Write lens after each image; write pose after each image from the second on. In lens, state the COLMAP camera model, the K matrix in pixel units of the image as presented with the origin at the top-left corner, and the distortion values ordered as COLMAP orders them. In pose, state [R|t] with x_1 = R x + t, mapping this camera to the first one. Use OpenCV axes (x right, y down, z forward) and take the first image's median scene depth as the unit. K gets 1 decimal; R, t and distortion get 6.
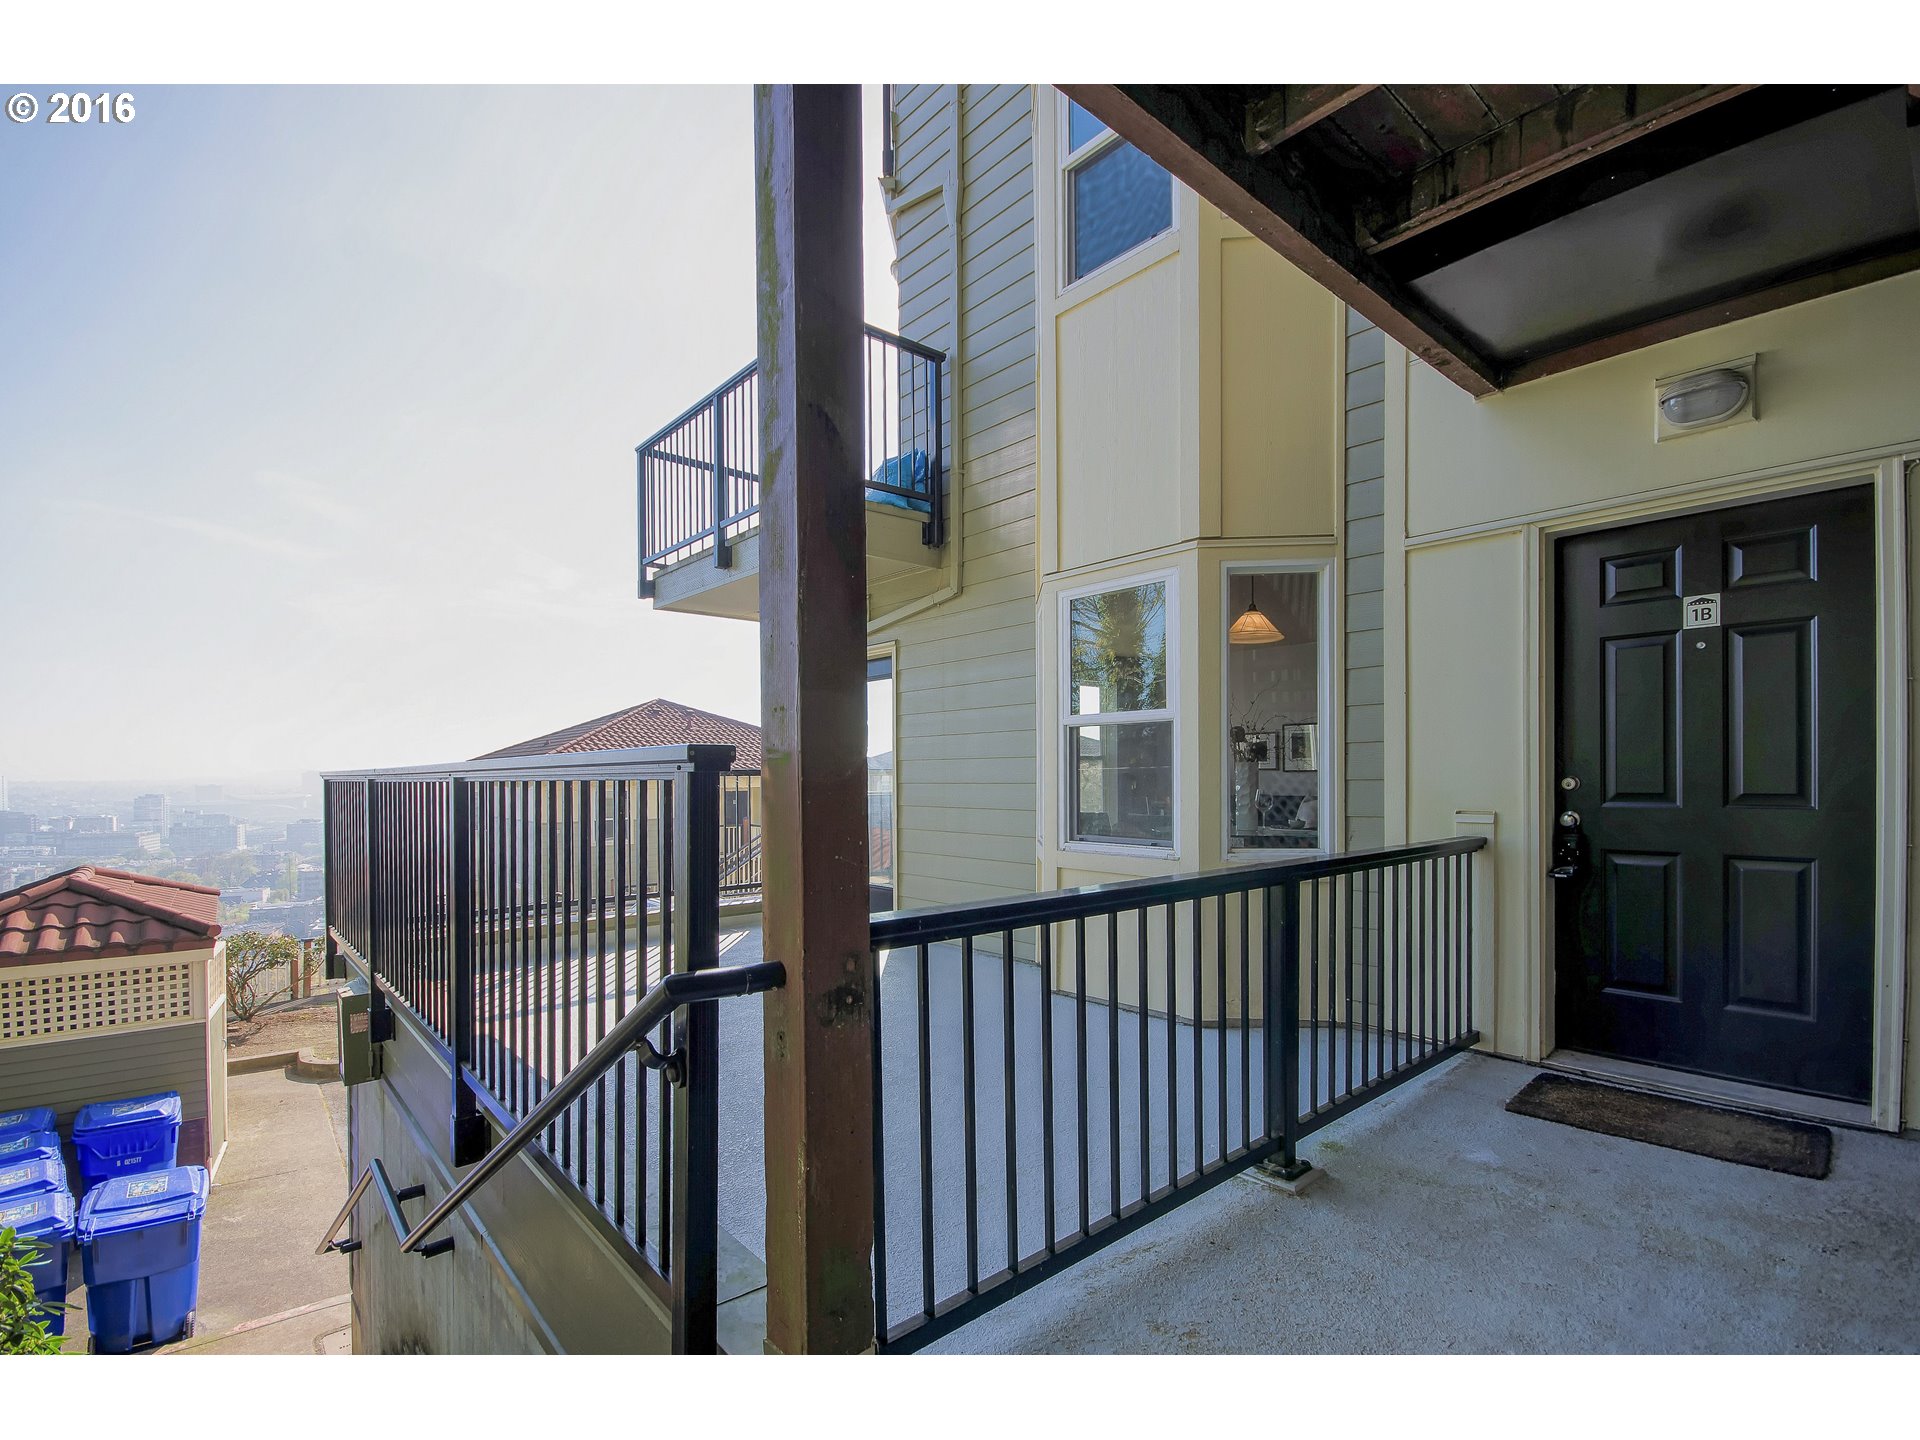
lens RADIAL K [[867.8, 0, 941.4], [0, 867.8, 772.2], [0, 0, 1]] dist [0.003083, 0.000127]
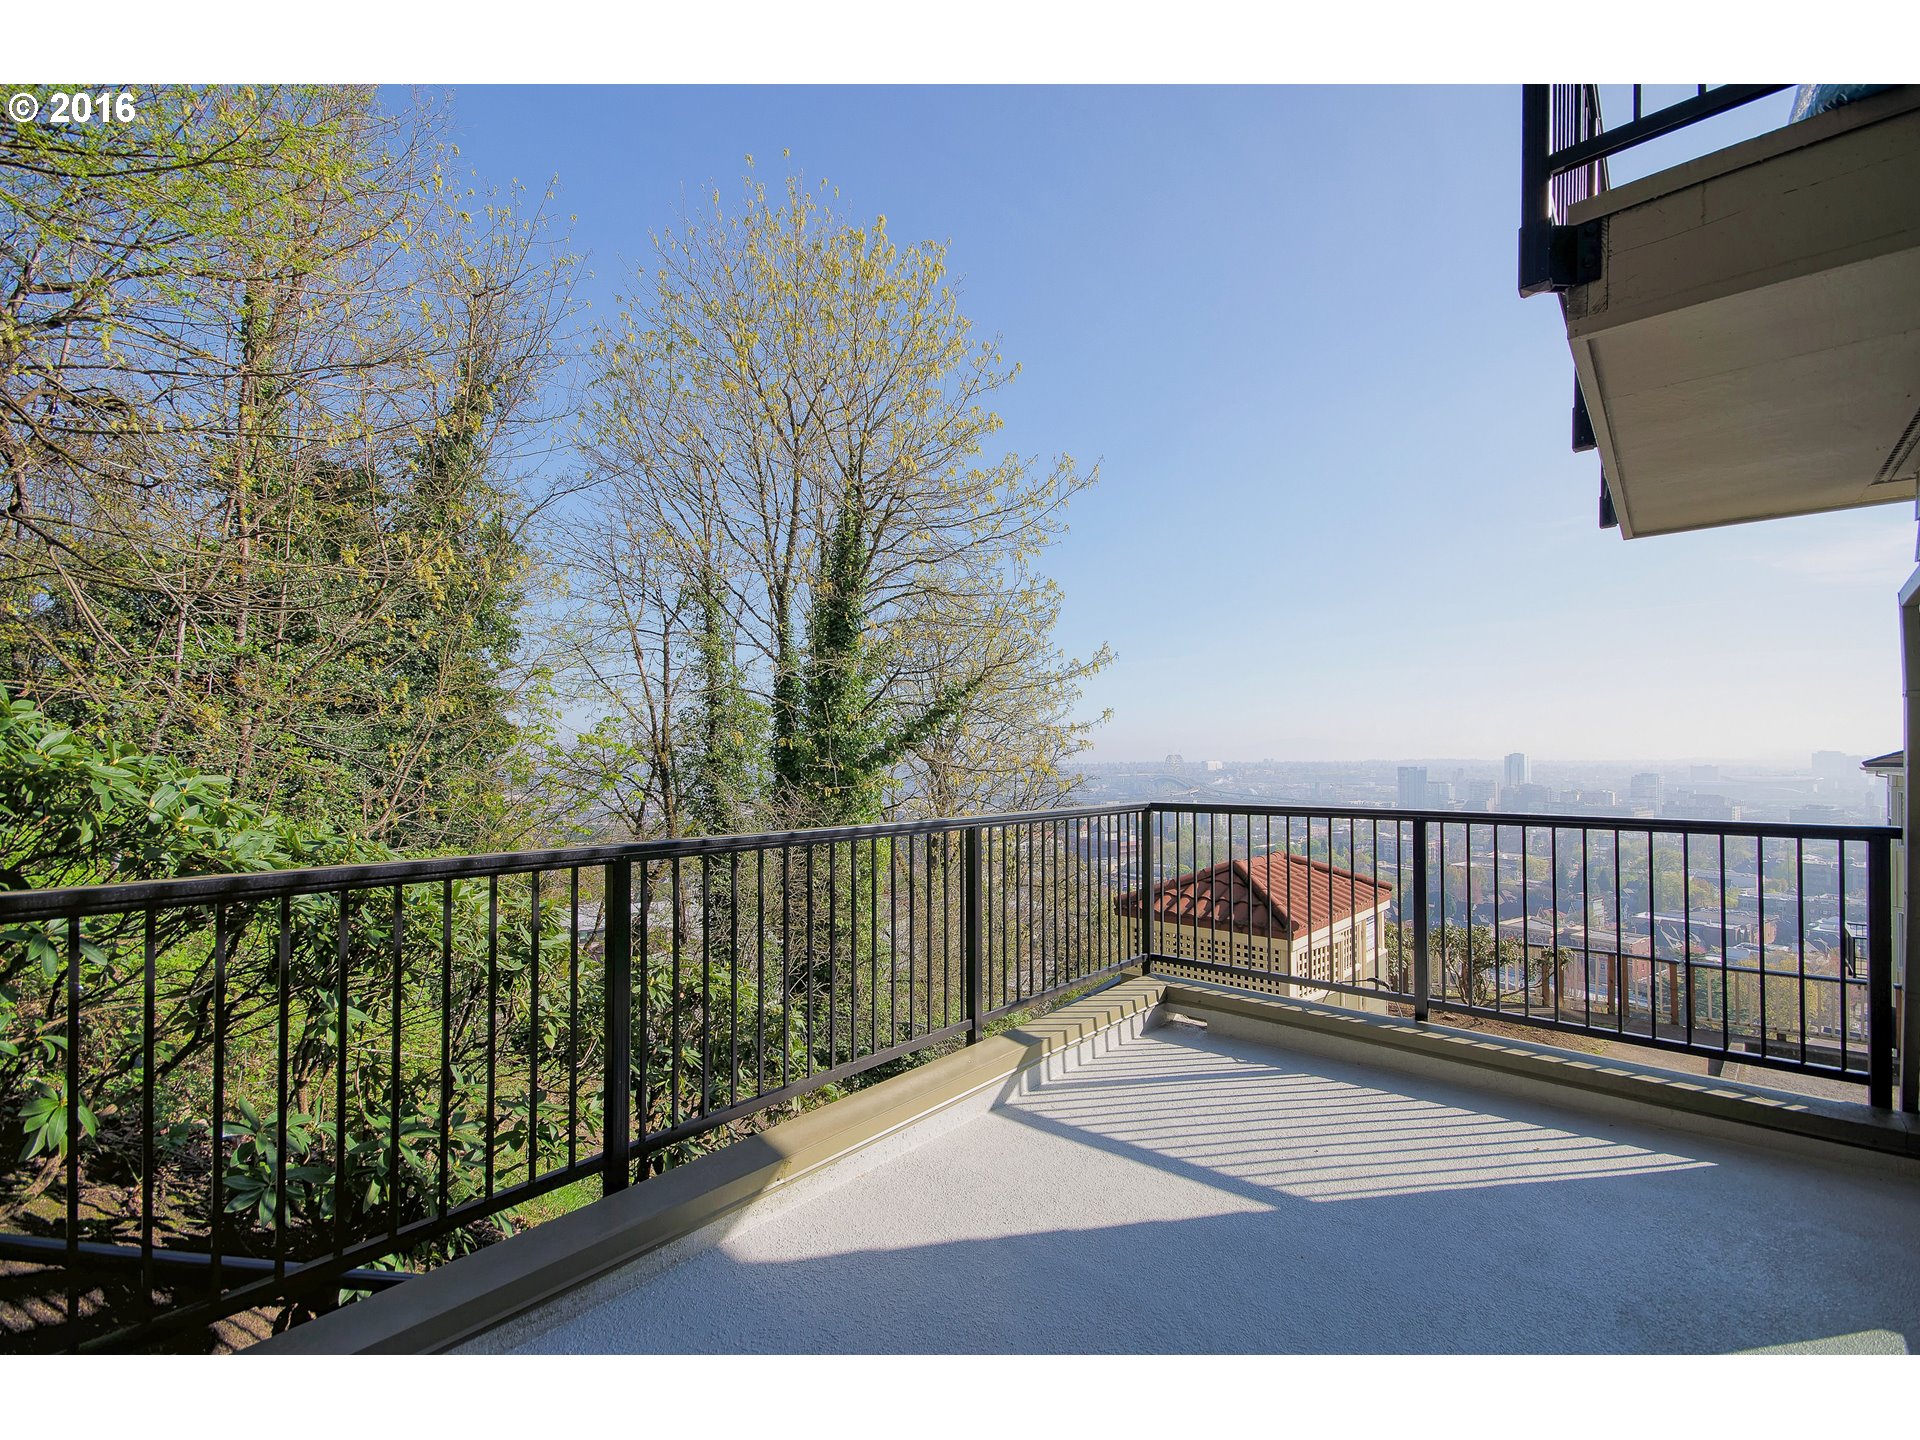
lens RADIAL K [[828.5, 0, 970.0], [0, 828.5, 743.0], [0, 0, 1]] dist [0.022285, -0.000116]
pose [[0.154933, -0.012478, -0.987846, 0.213030], [0.001033, 0.999922, -0.012469, -0.052850], [0.987924, 0.000911, 0.154934, 0.588461]]
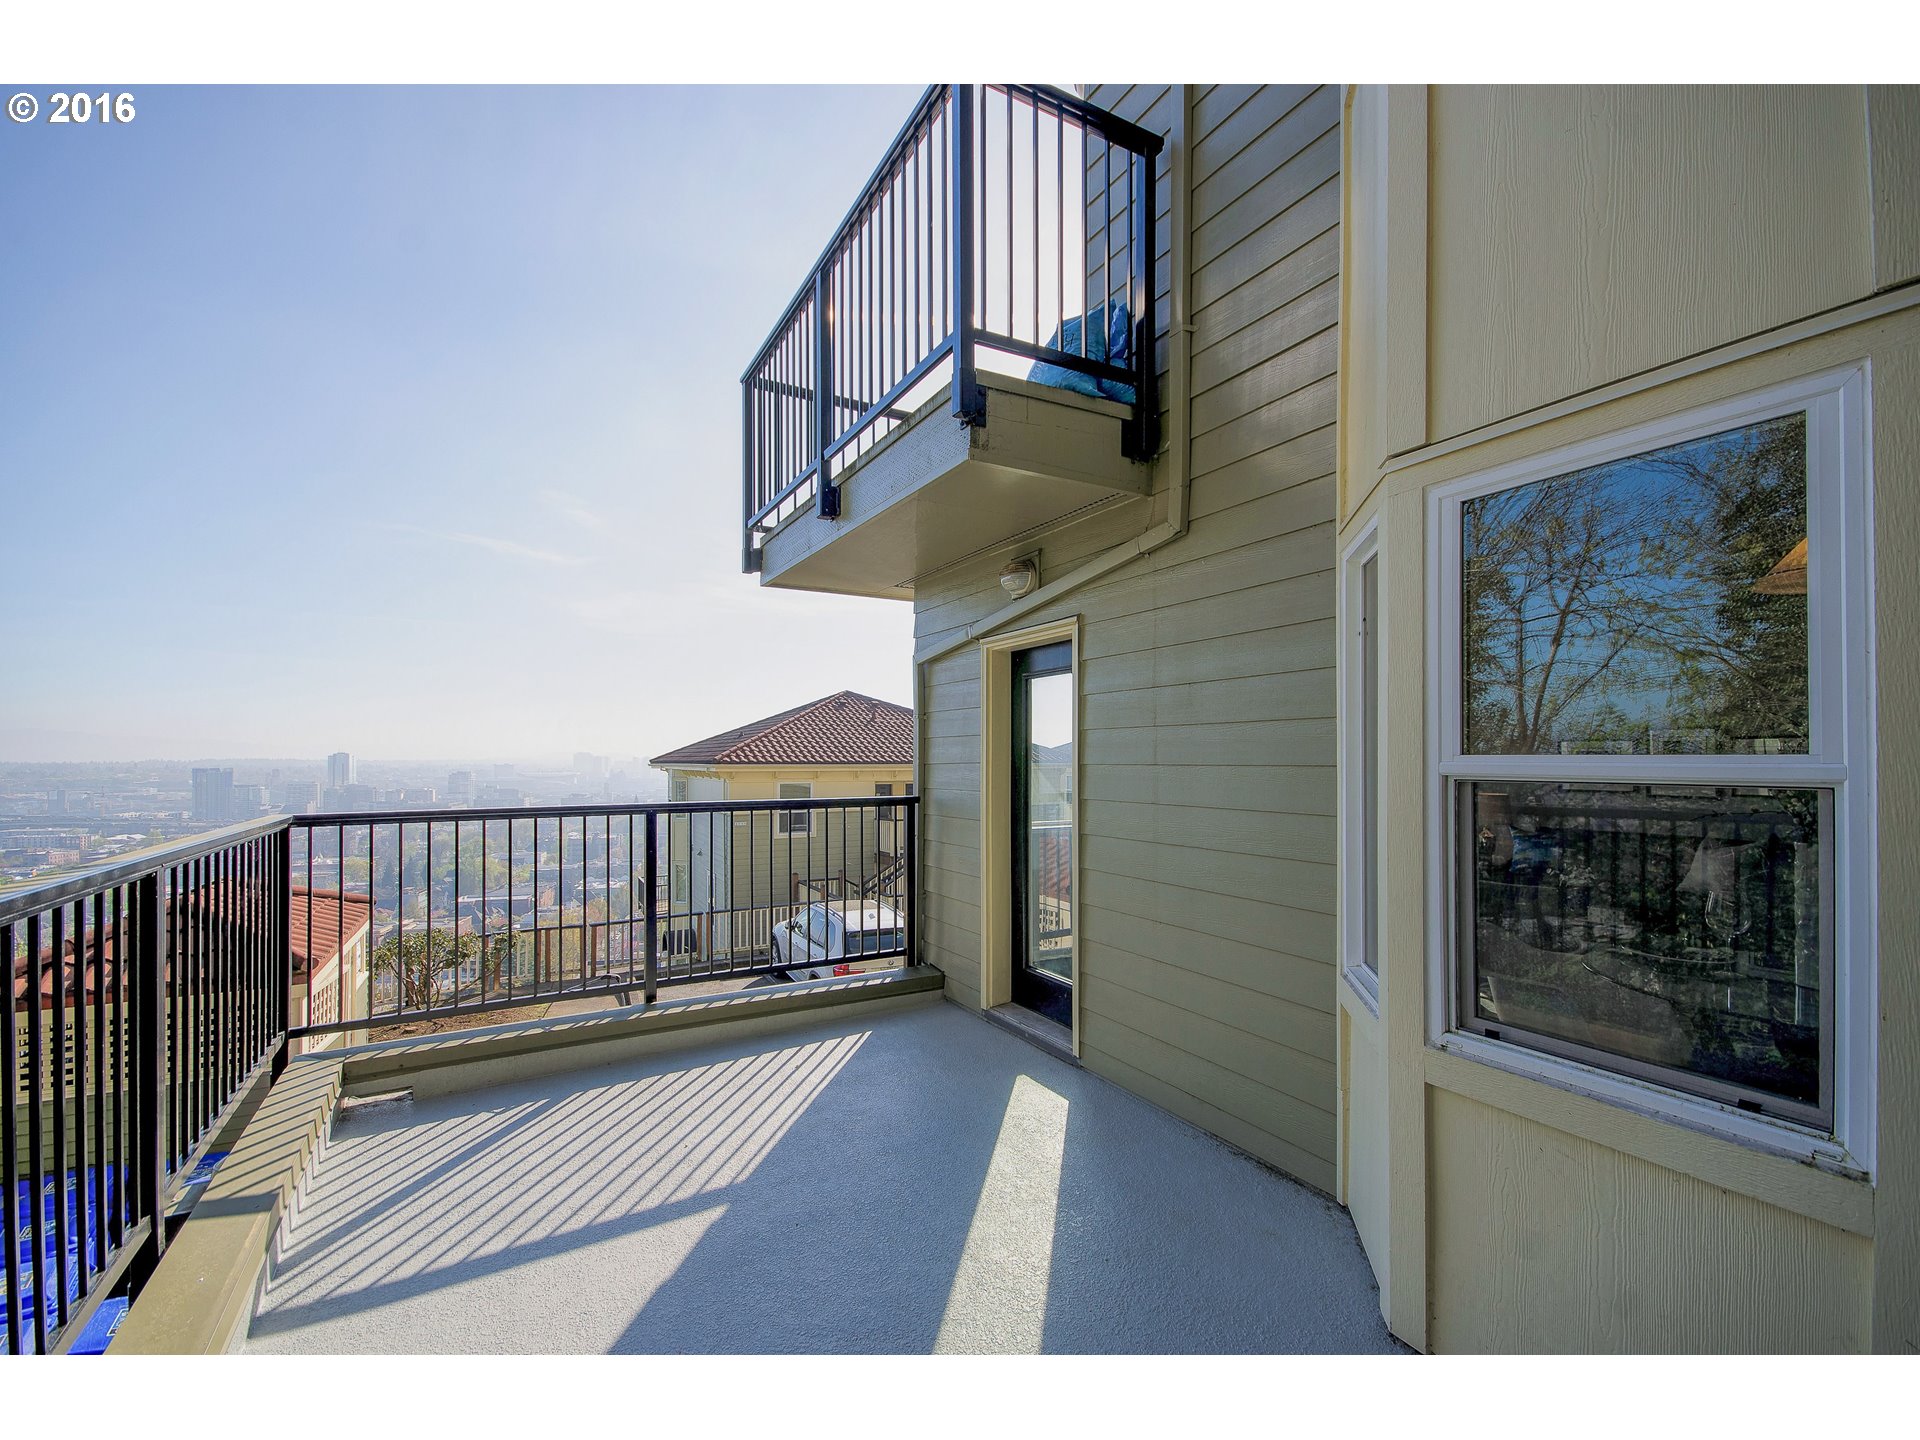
lens RADIAL K [[832.1, 0, 956.7], [0, 832.1, 753.7], [0, 0, 1]] dist [0.011175, 0.000017]
pose [[0.979691, 0.005288, -0.200444, -0.016932], [-0.005973, 0.999978, -0.002814, -0.048326], [0.200425, 0.003954, 0.979701, 0.393992]]
